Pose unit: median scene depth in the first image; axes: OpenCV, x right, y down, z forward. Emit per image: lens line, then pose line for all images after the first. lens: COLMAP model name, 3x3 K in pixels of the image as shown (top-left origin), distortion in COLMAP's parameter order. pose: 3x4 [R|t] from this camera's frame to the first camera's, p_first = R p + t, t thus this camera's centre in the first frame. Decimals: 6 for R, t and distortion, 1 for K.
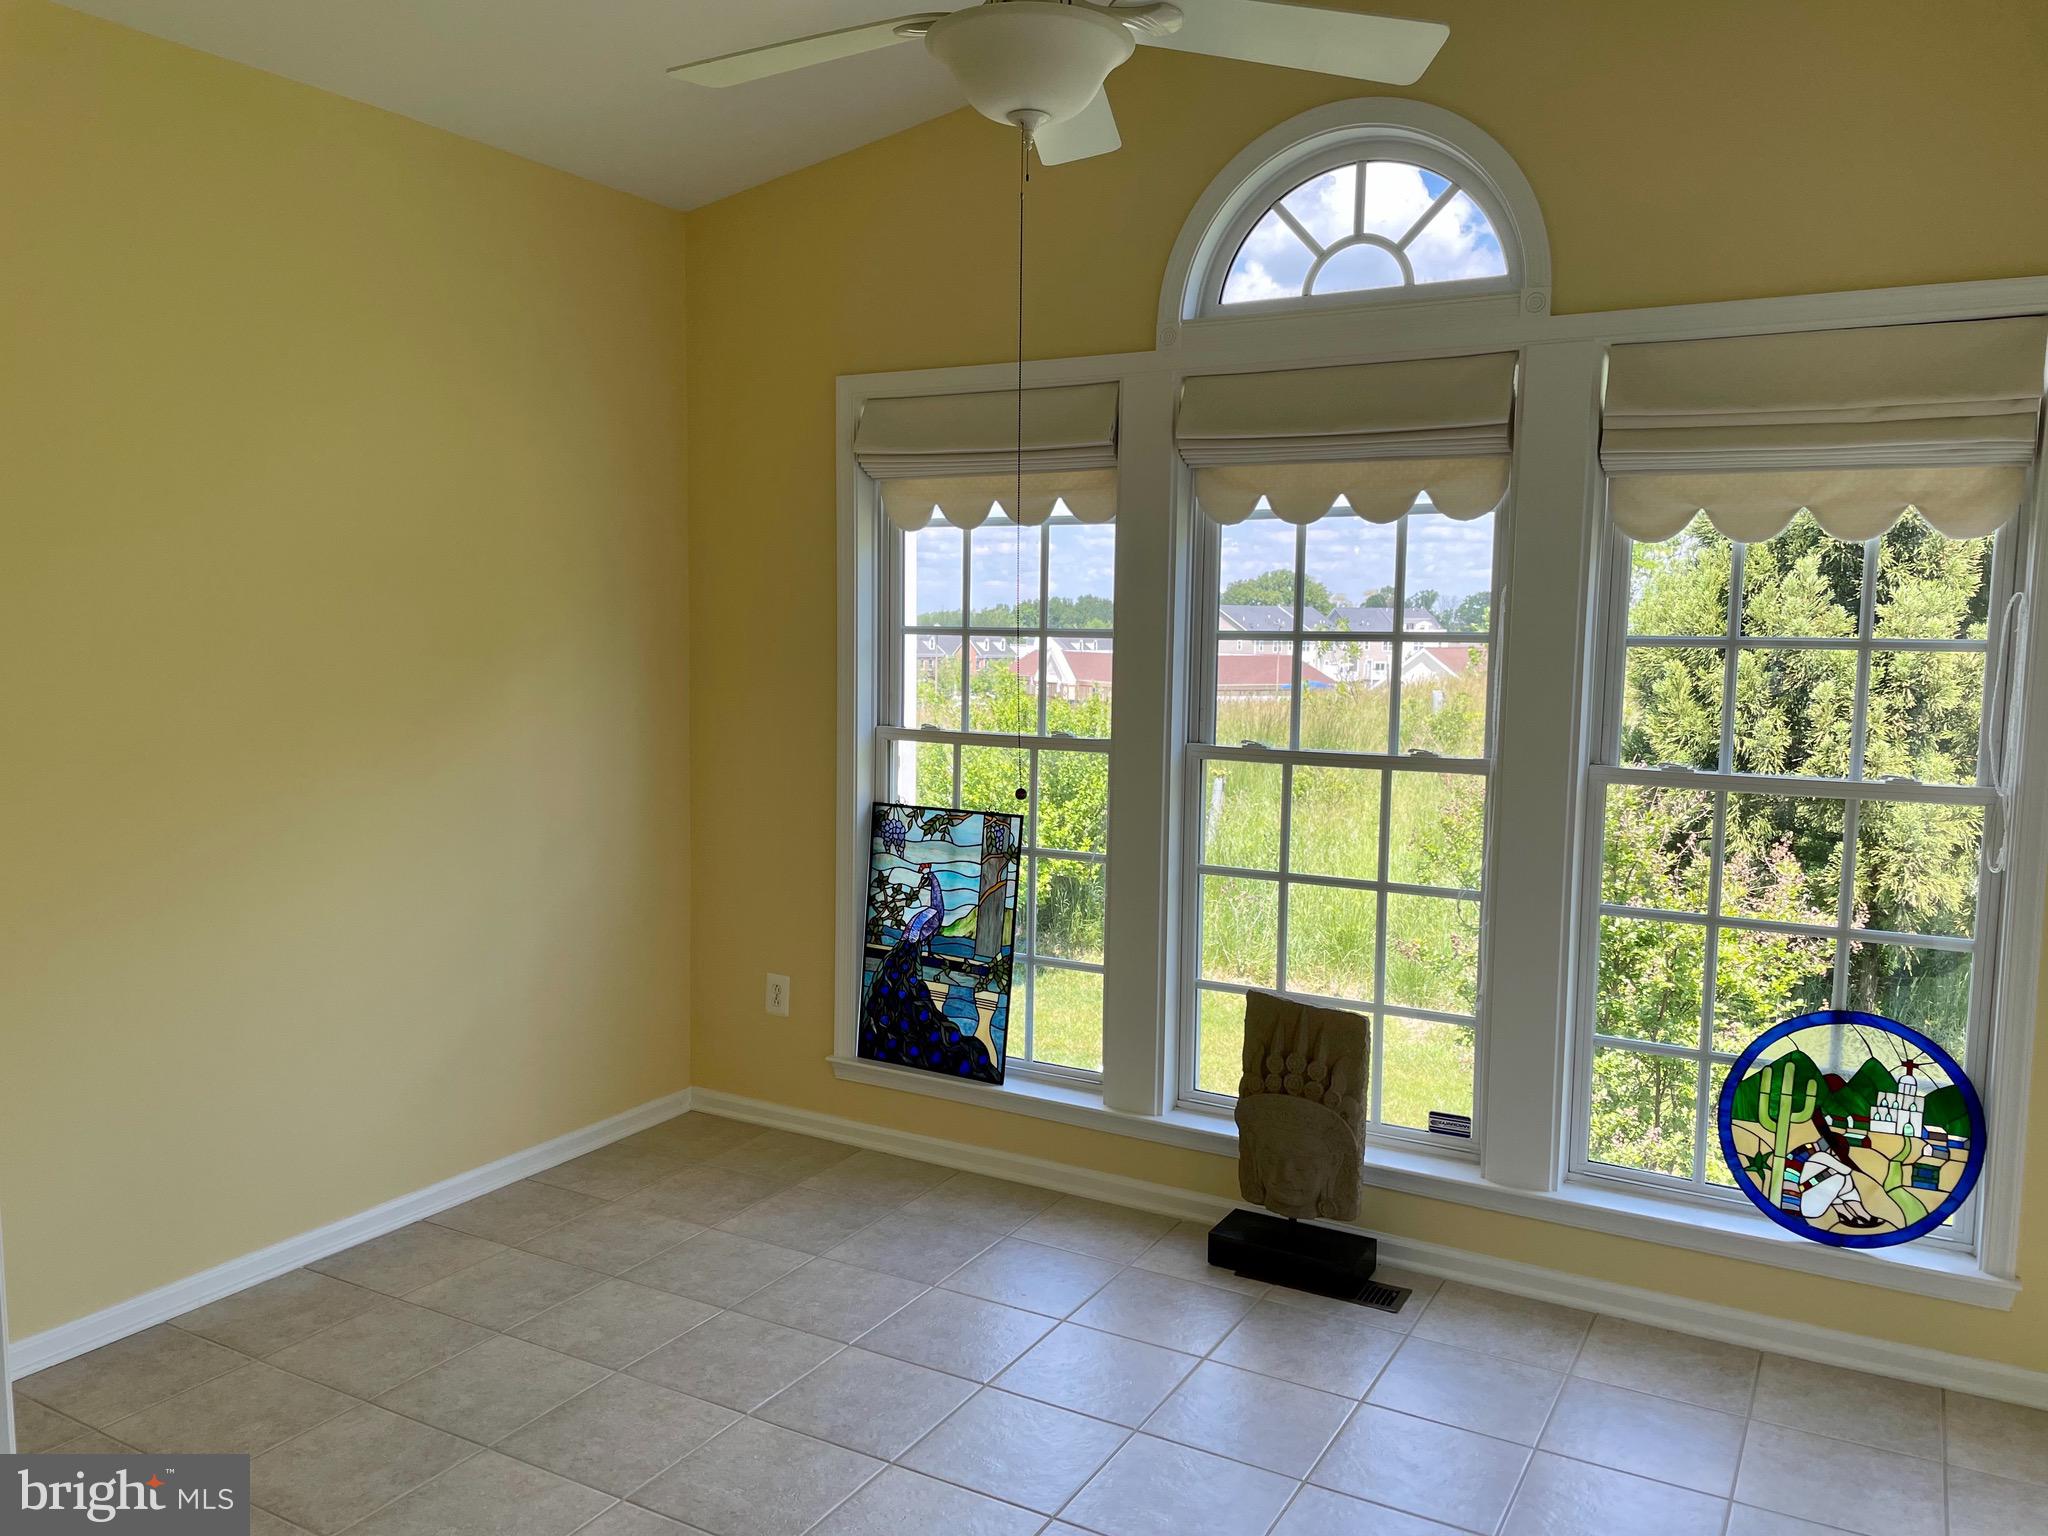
lens RADIAL K [[1535.8, 0, 1014.0], [0, 1535.8, 784.5], [0, 0, 1]] dist [0.056426, -0.009228]
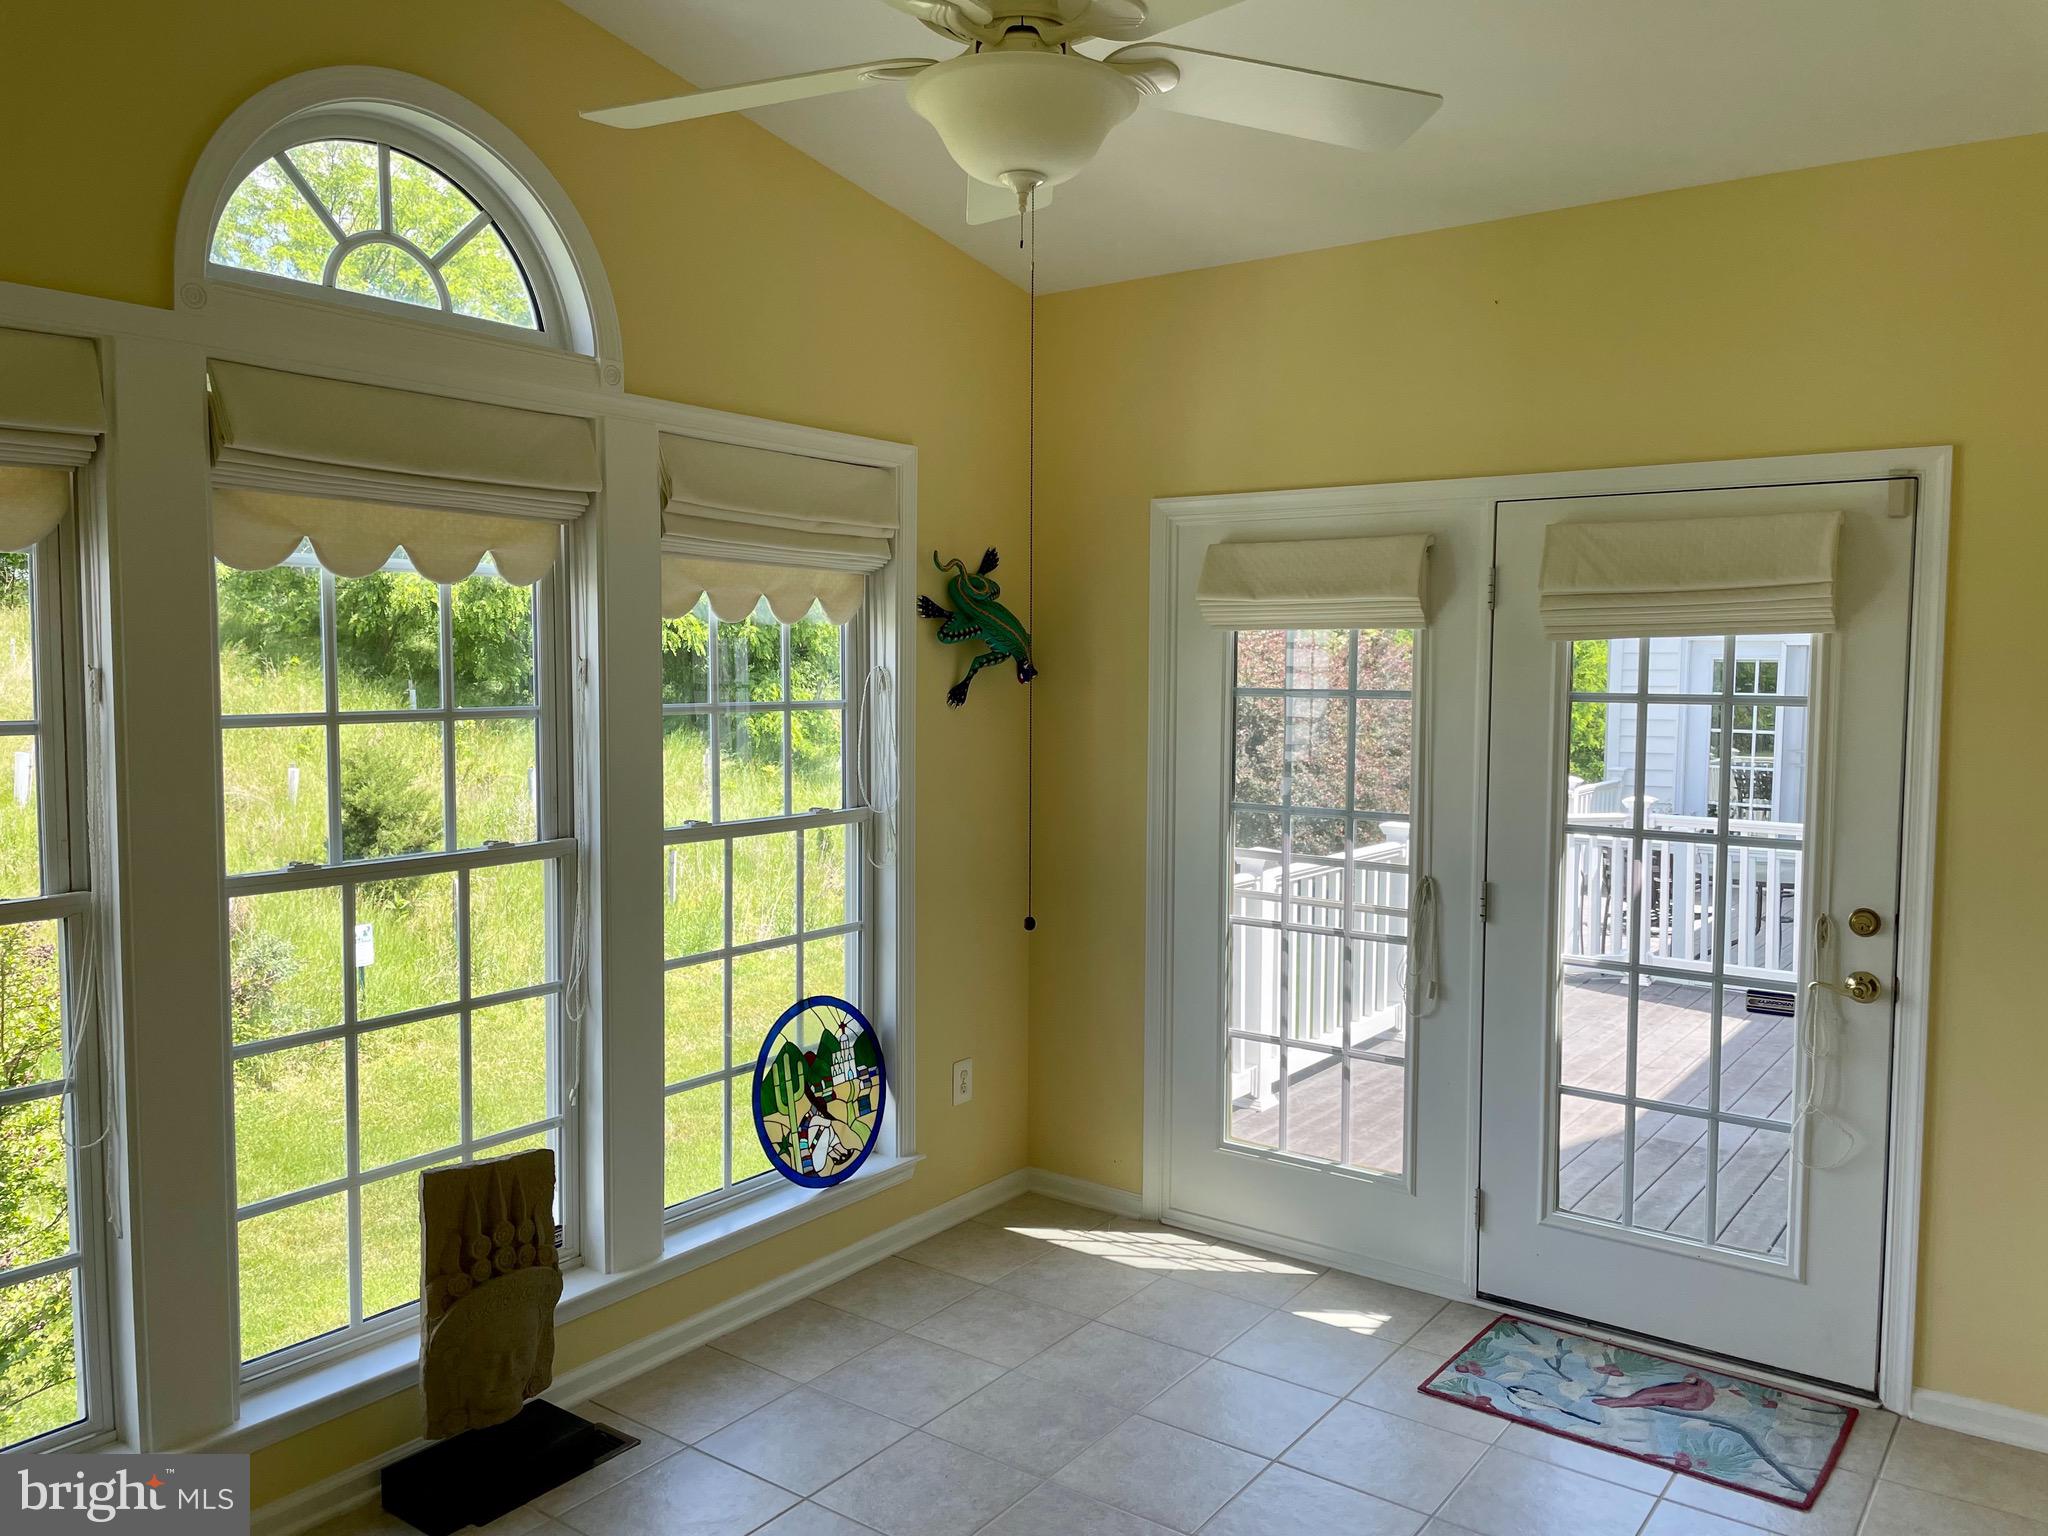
lens RADIAL K [[1535.8, 0, 1014.1], [0, 1535.8, 757.7], [0, 0, 1]] dist [0.056426, -0.009228]
pose [[0.129389, -0.080561, 0.988316, -0.525438], [0.096580, 0.992979, 0.068297, -0.092990], [-0.986879, 0.086614, 0.136262, 0.532313]]
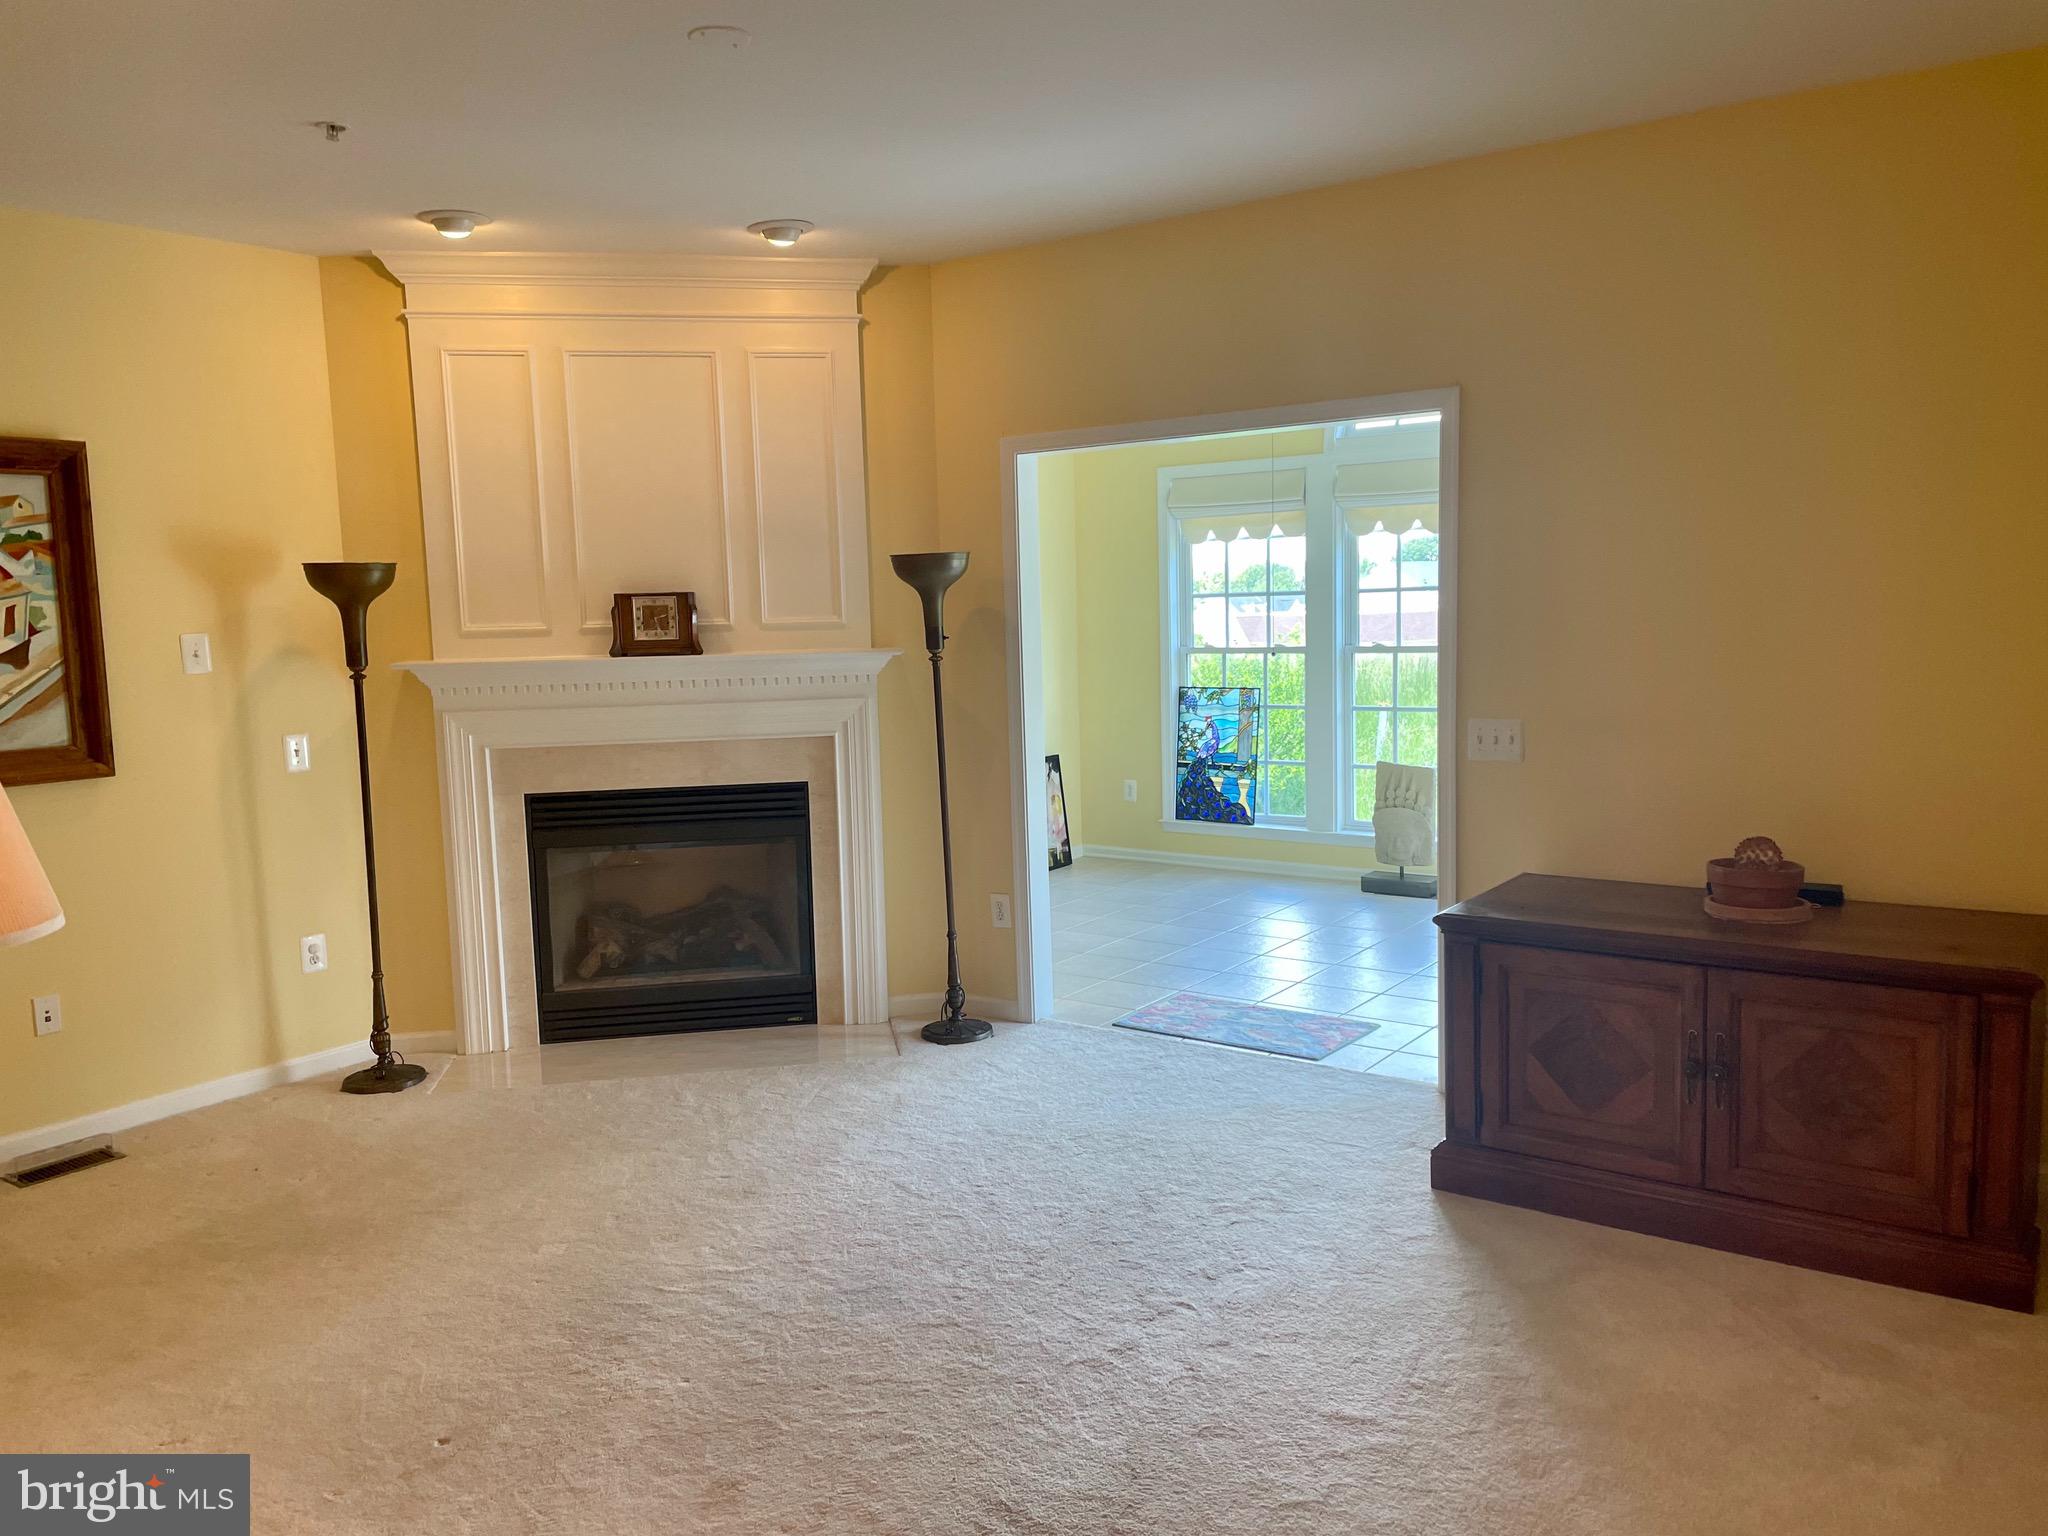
lens RADIAL K [[1535.8, 0, 1019.7], [0, 1535.8, 754.9], [0, 0, 1]] dist [0.056426, -0.009228]
pose [[0.993391, -0.027294, -0.111490, -0.086702], [0.026245, 0.999597, -0.010861, 0.124457], [0.111741, 0.007864, 0.993706, -1.022036]]
